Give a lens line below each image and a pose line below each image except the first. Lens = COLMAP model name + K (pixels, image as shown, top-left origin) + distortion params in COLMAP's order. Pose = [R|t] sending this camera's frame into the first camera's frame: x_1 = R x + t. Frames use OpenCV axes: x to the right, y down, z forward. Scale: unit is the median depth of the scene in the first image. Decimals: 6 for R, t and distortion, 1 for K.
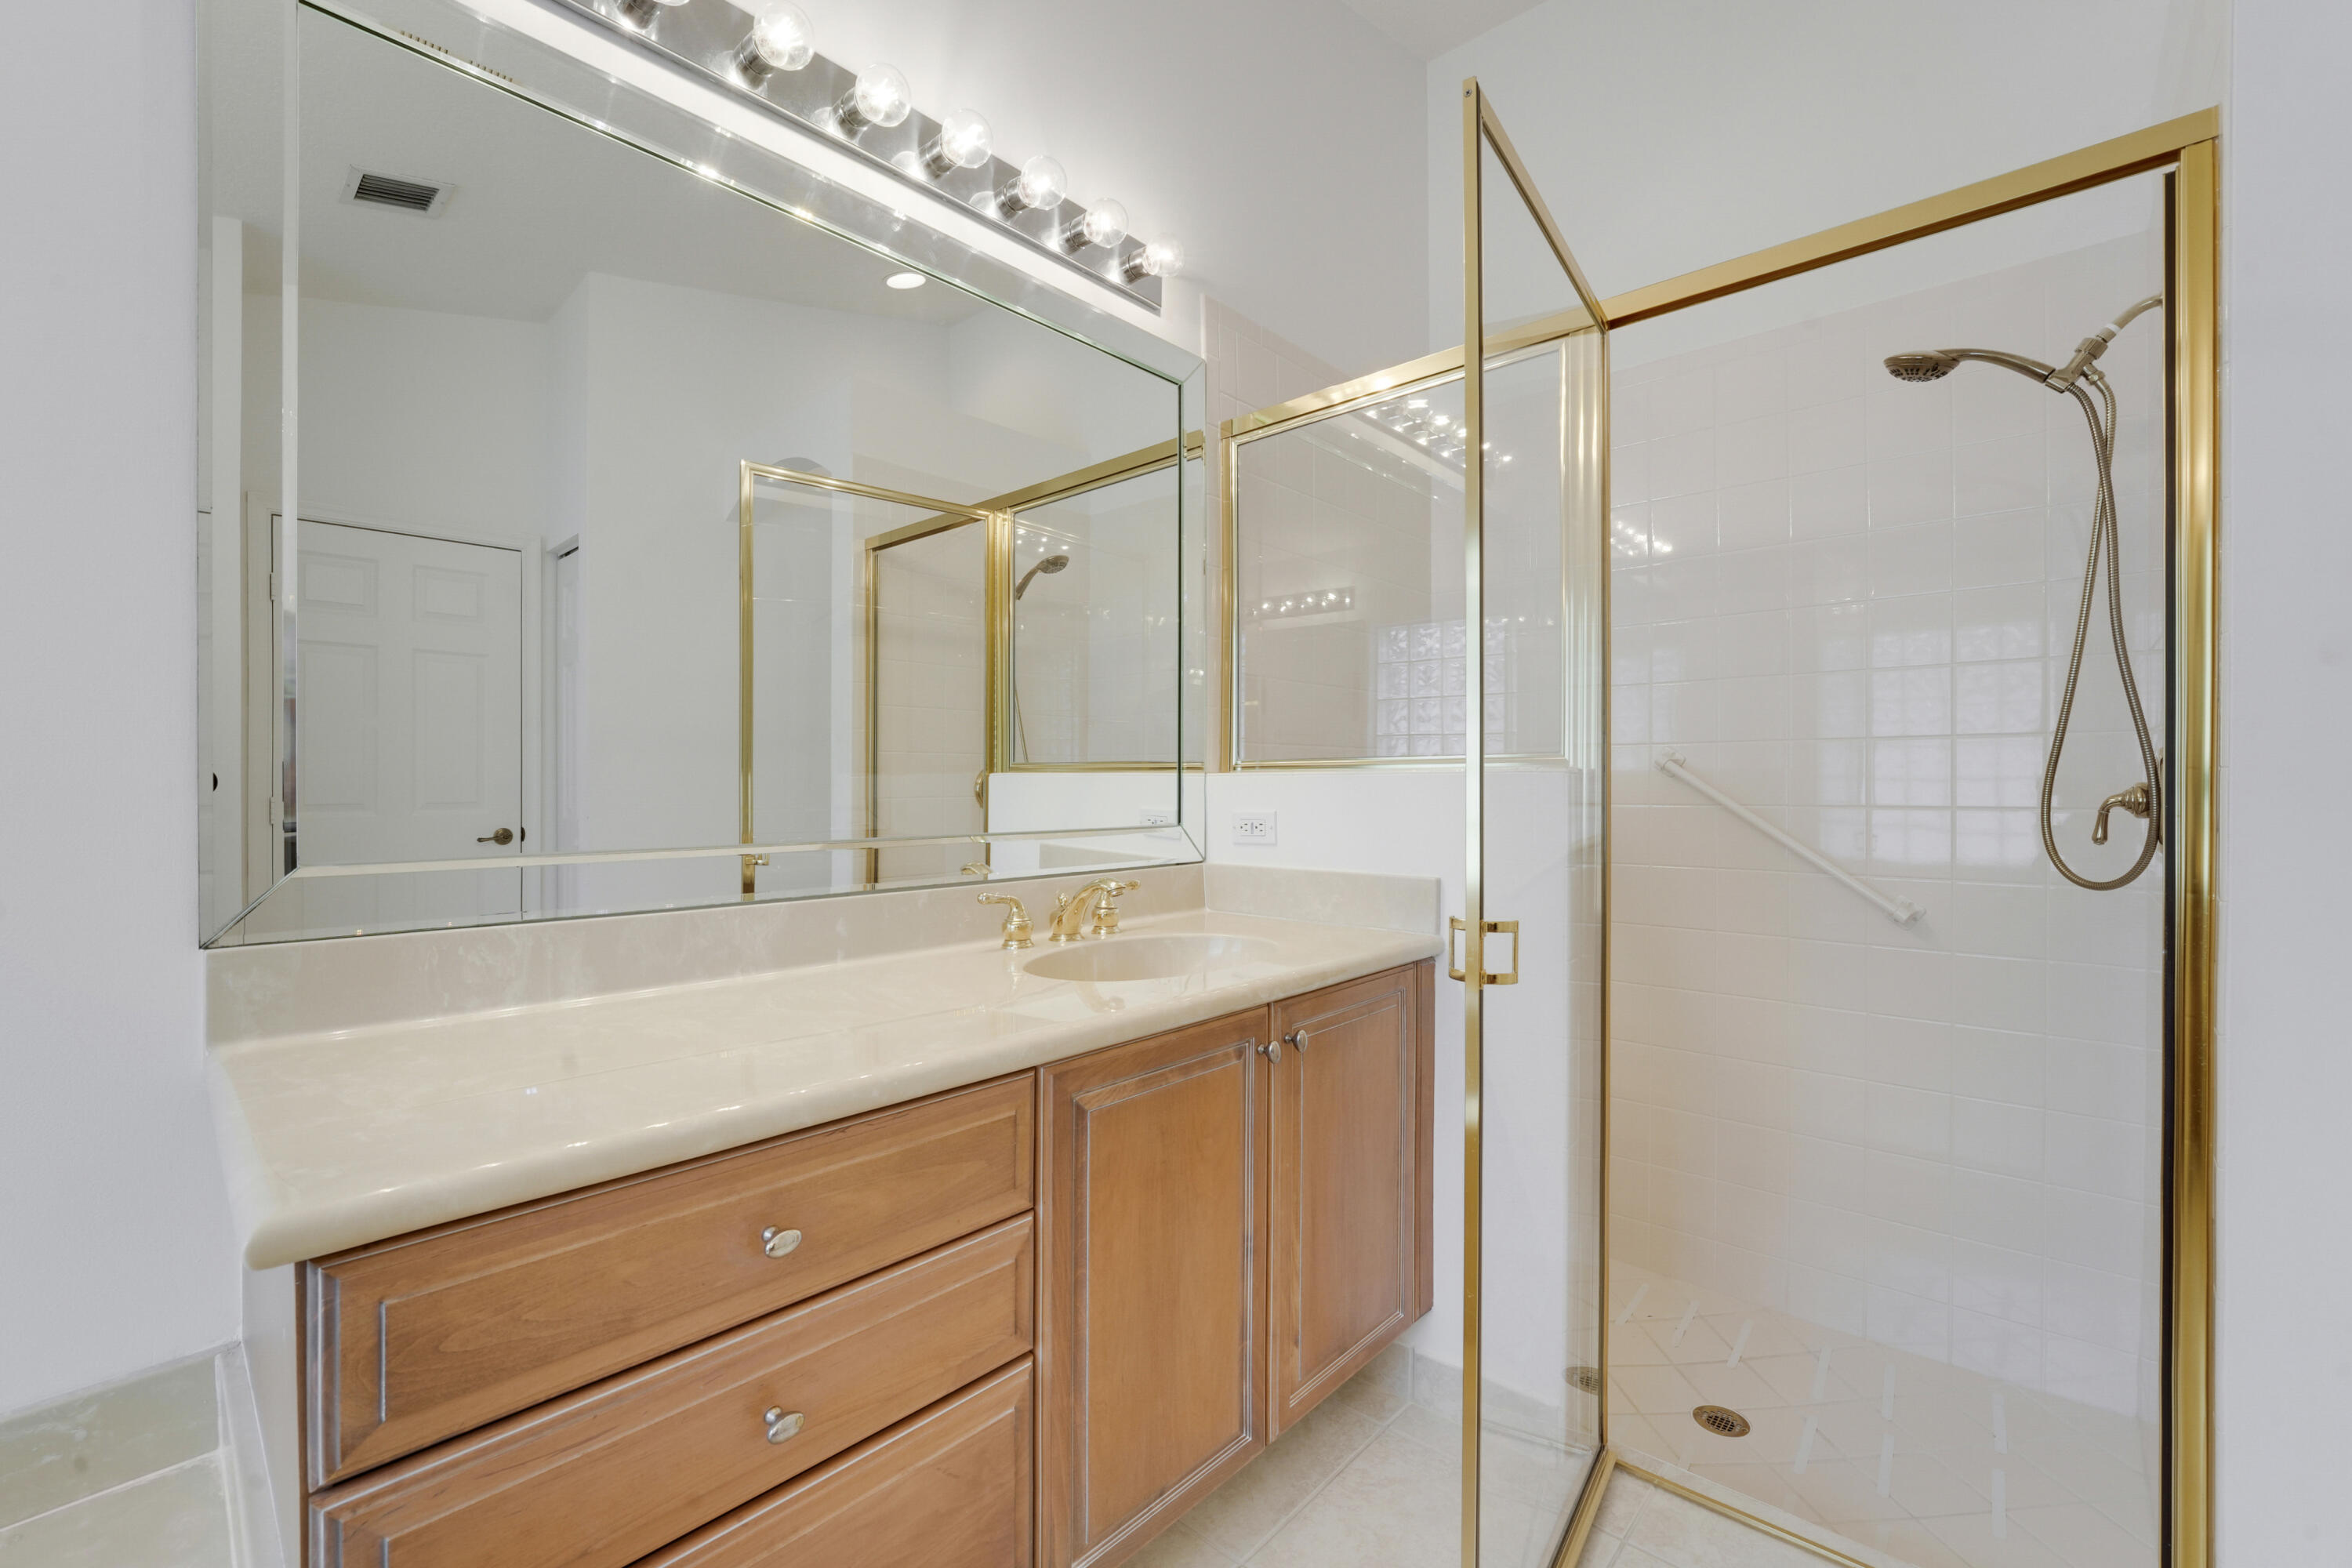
lens RADIAL K [[983.2, 0, 1189.5], [0, 983.2, 773.3], [0, 0, 1]] dist [-0.012997, -0.000005]
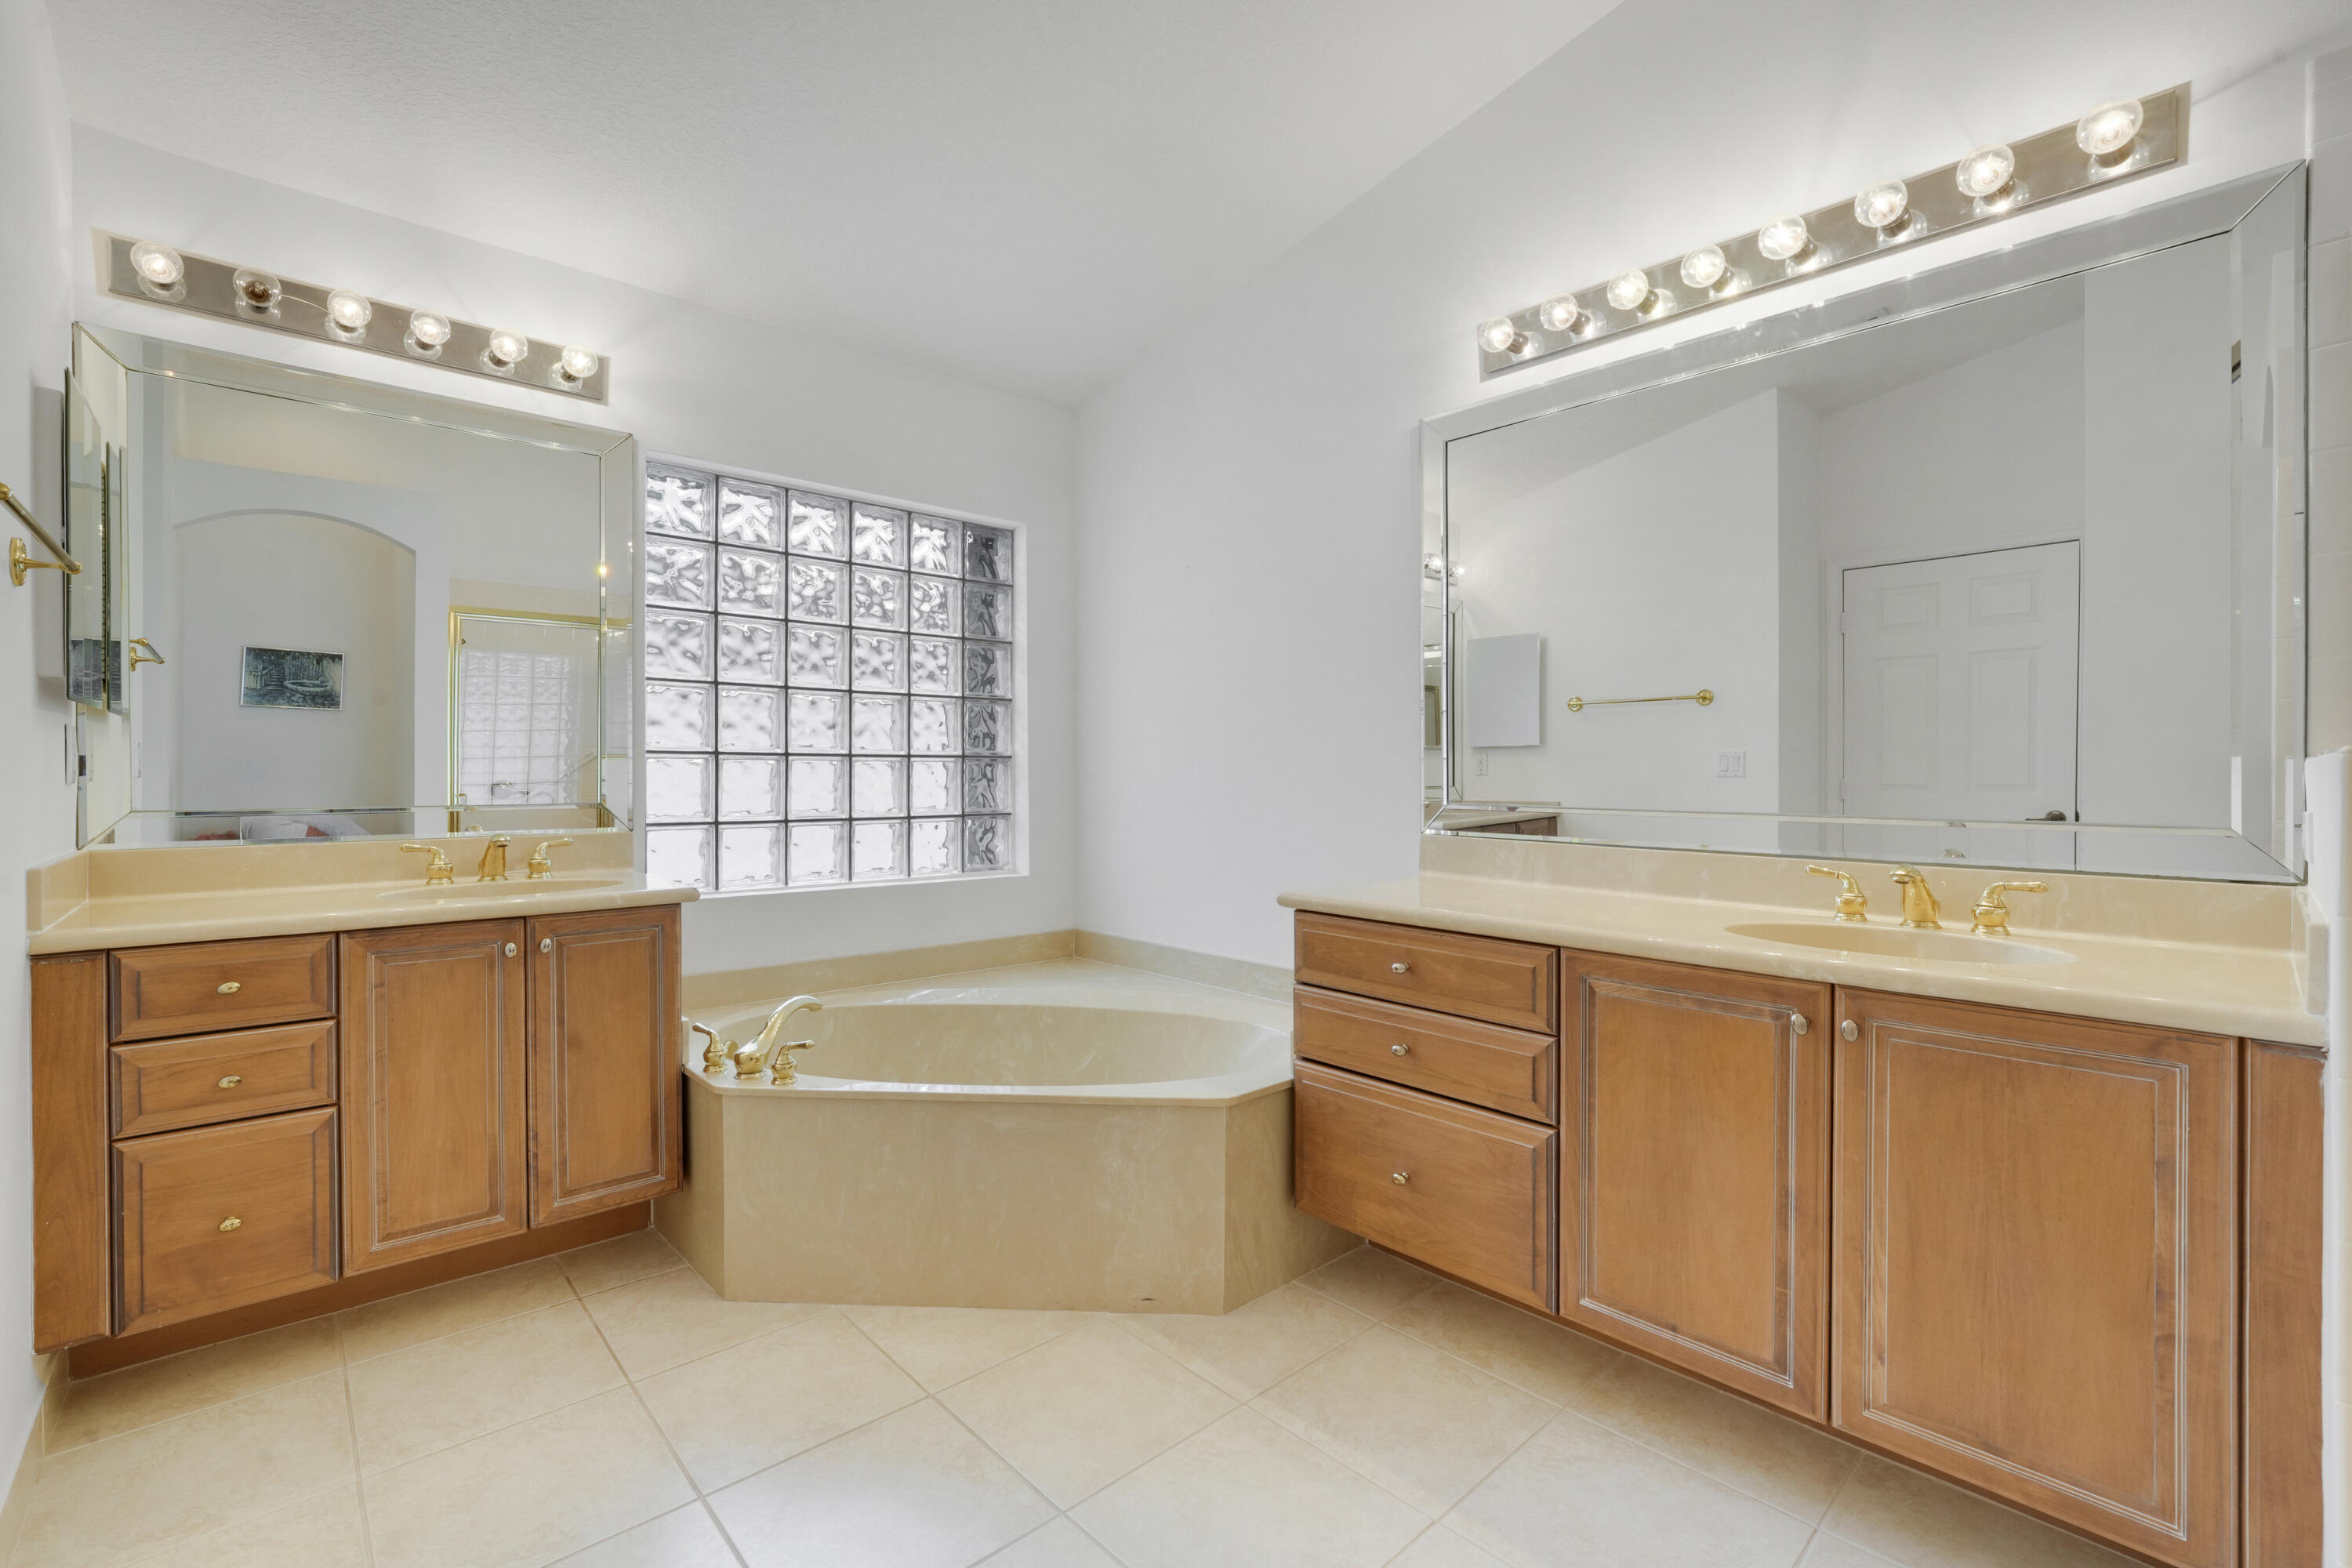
lens RADIAL K [[983.2, 0, 1189.5], [0, 983.2, 773.3], [0, 0, 1]] dist [-0.012997, -0.000005]
pose [[-0.084373, 0.001122, -0.996434, 1.329440], [-0.000973, 0.999999, 0.001208, 0.017648], [0.996434, 0.001071, -0.084372, 0.496633]]
